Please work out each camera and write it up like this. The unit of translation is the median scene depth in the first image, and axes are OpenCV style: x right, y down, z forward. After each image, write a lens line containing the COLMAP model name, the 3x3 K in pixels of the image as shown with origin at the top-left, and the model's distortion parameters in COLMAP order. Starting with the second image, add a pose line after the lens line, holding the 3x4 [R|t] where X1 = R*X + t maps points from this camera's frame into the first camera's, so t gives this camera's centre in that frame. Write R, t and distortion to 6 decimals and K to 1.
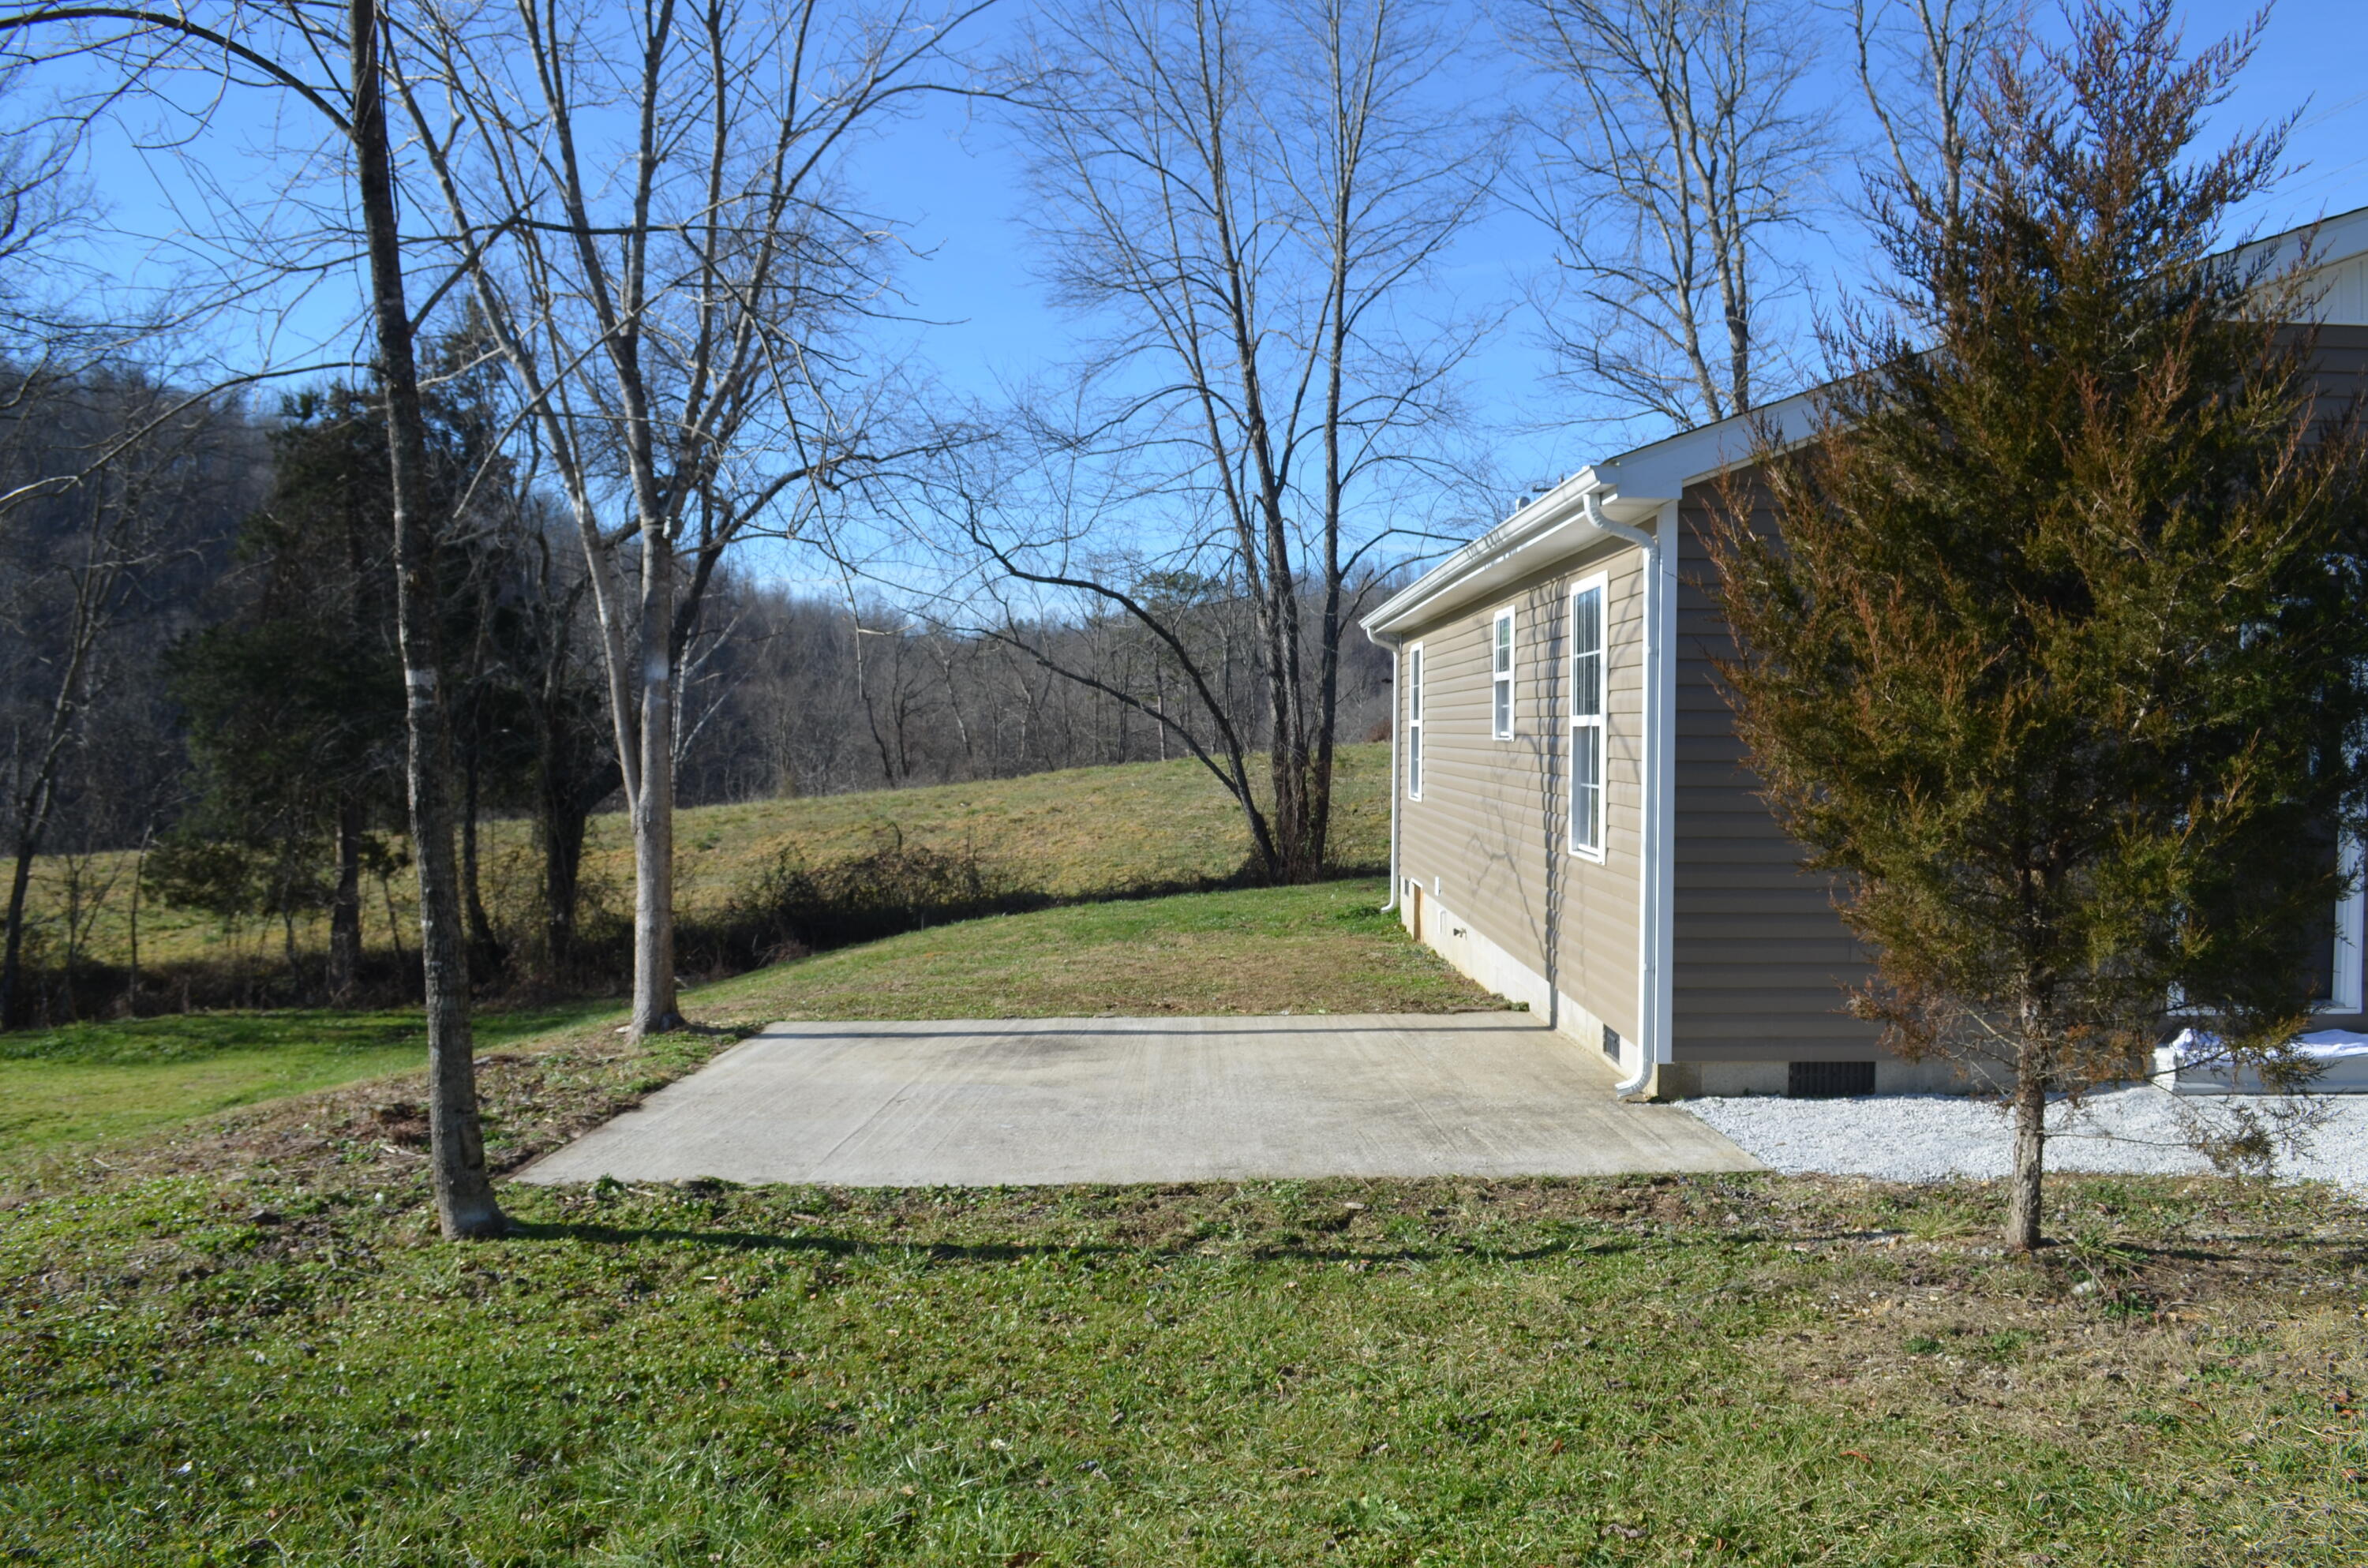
lens RADIAL K [[1875.6, 0, 1195.4], [0, 1875.6, 779.2], [0, 0, 1]] dist [-0.078531, -0.001608]
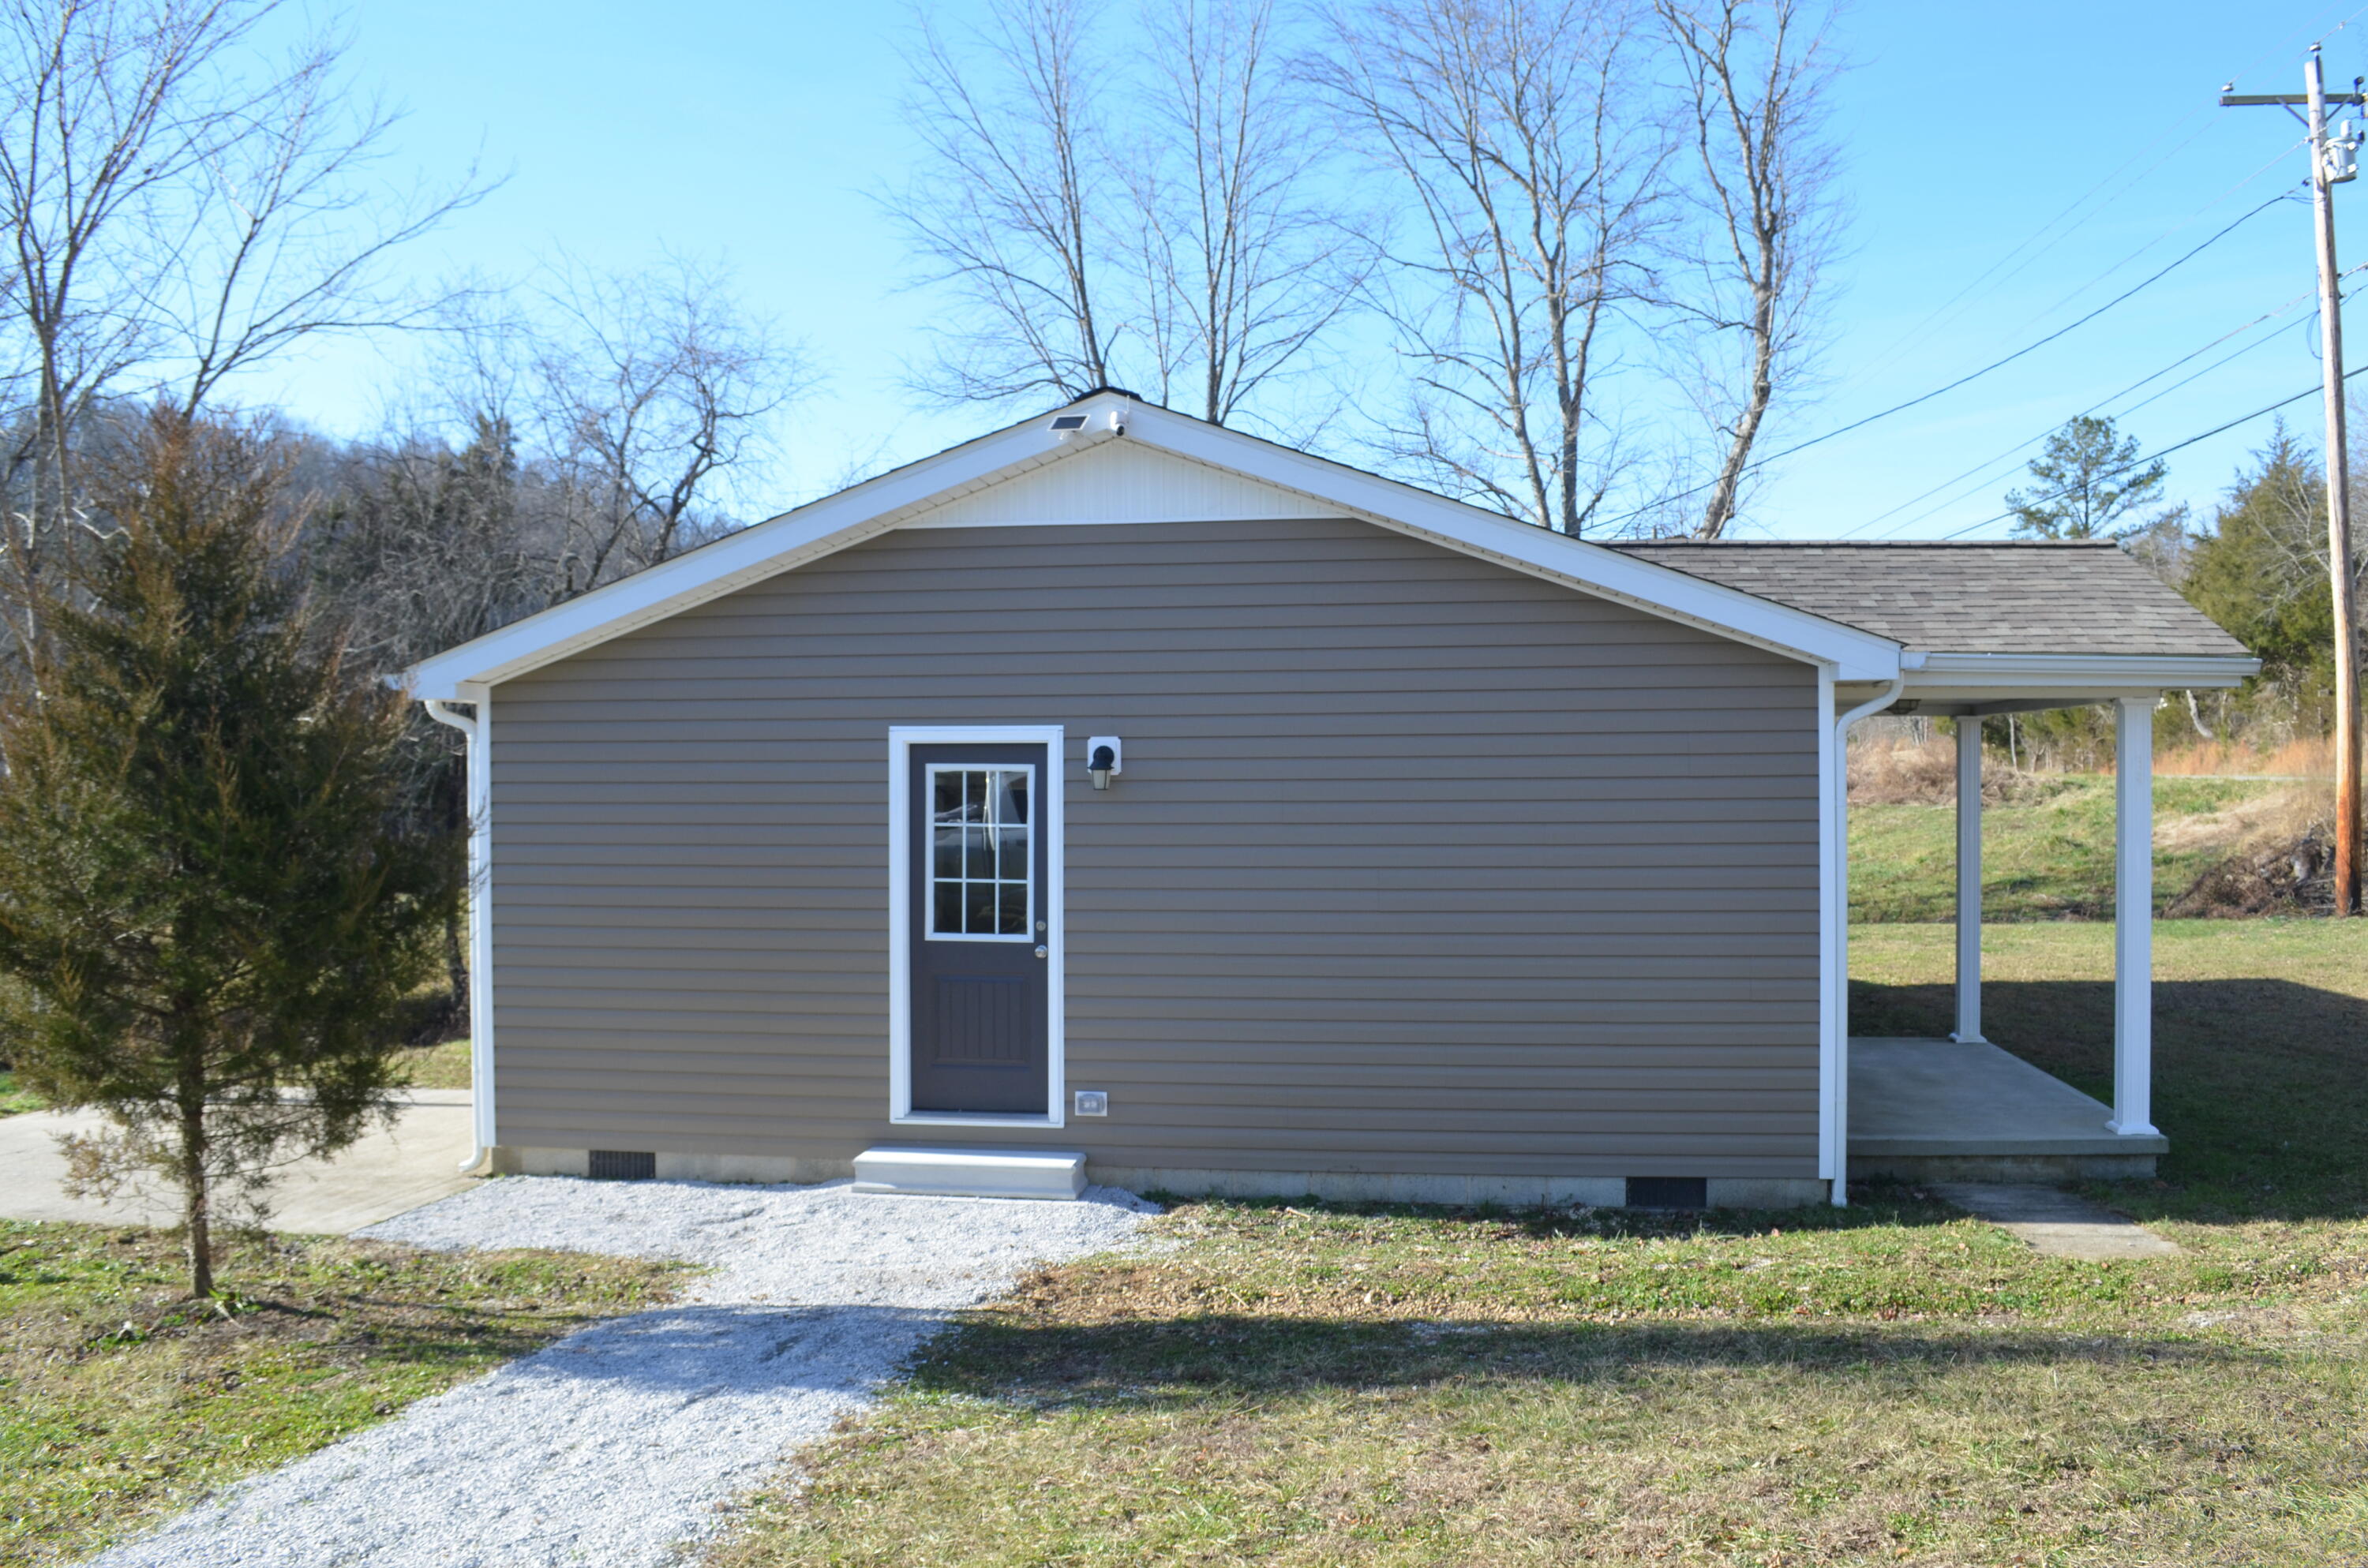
lens RADIAL K [[1875.6, 0, 1180.5], [0, 1875.6, 788.6], [0, 0, 1]] dist [-0.078531, -0.001608]
pose [[0.989067, -0.006046, -0.147341, 0.209129], [0.003675, 0.999859, -0.016359, -0.015595], [0.147419, 0.015638, 0.988951, -0.039030]]
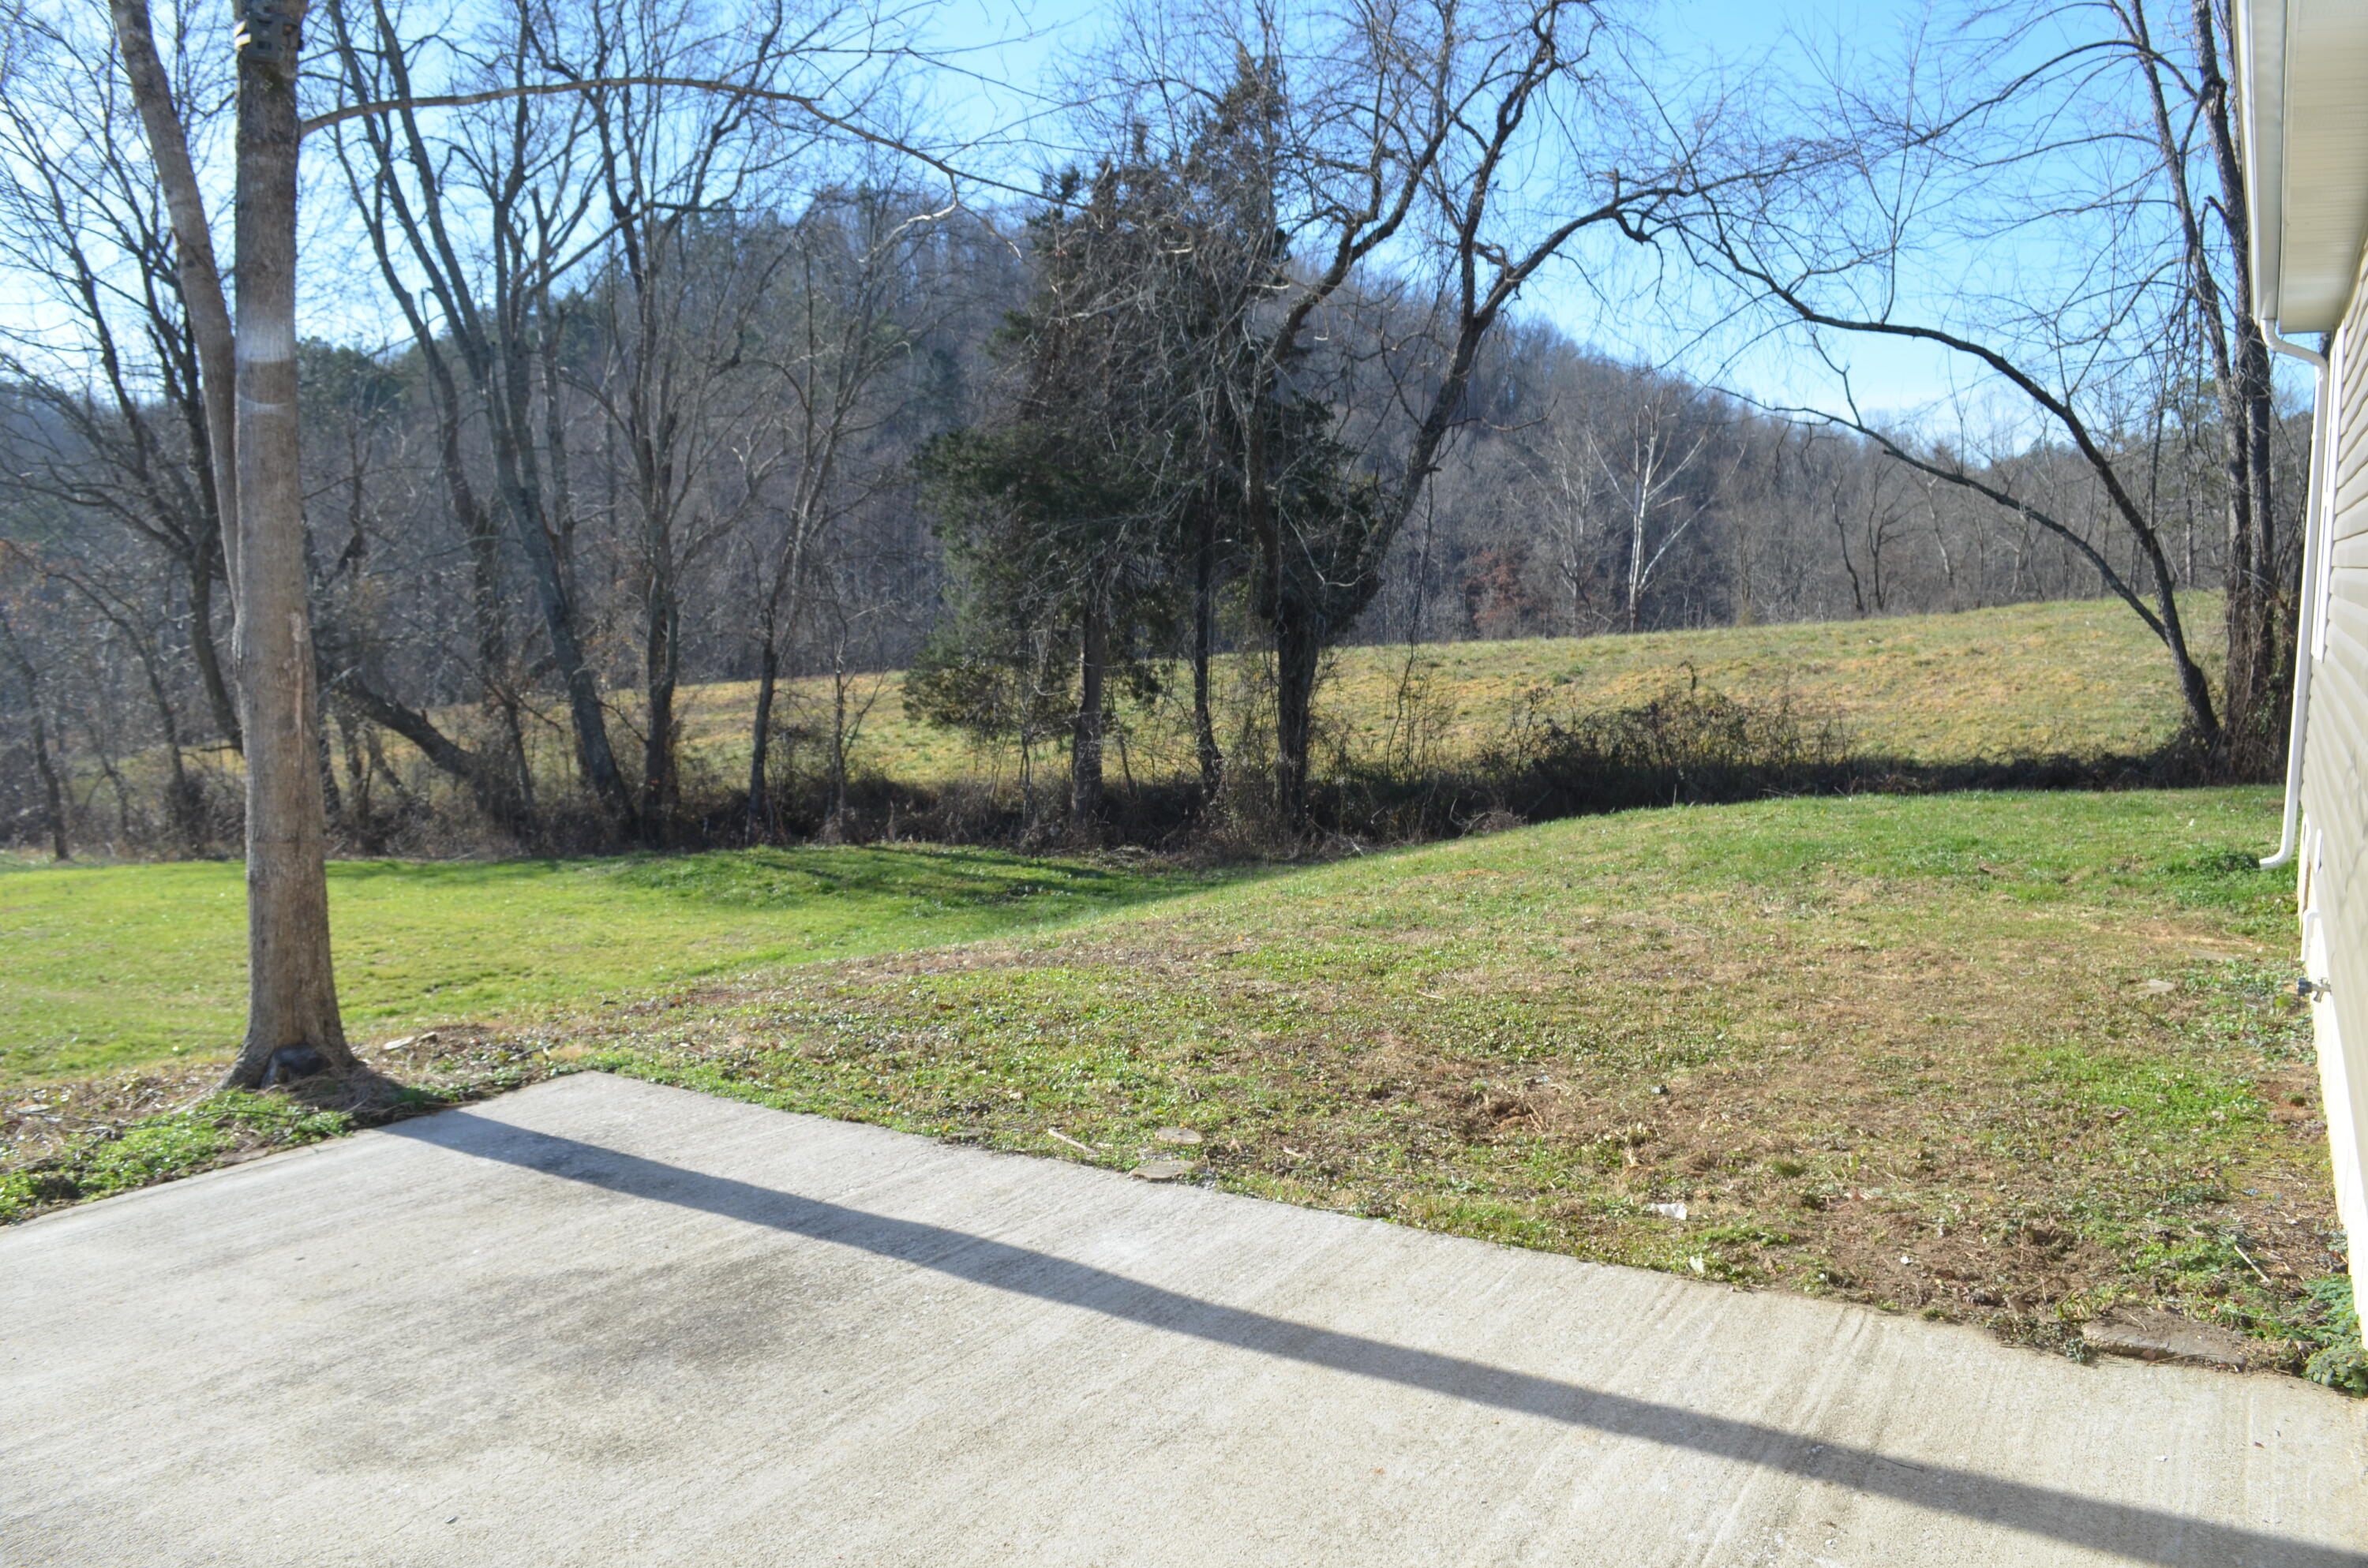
lens RADIAL K [[1875.6, 0, 1176.3], [0, 1875.6, 793.4], [0, 0, 1]] dist [-0.078531, -0.001608]
pose [[0.861680, 0.067111, -0.502994, 0.052598], [-0.016986, 0.994475, 0.103589, 0.000976], [0.507167, -0.080717, 0.858060, 0.225519]]
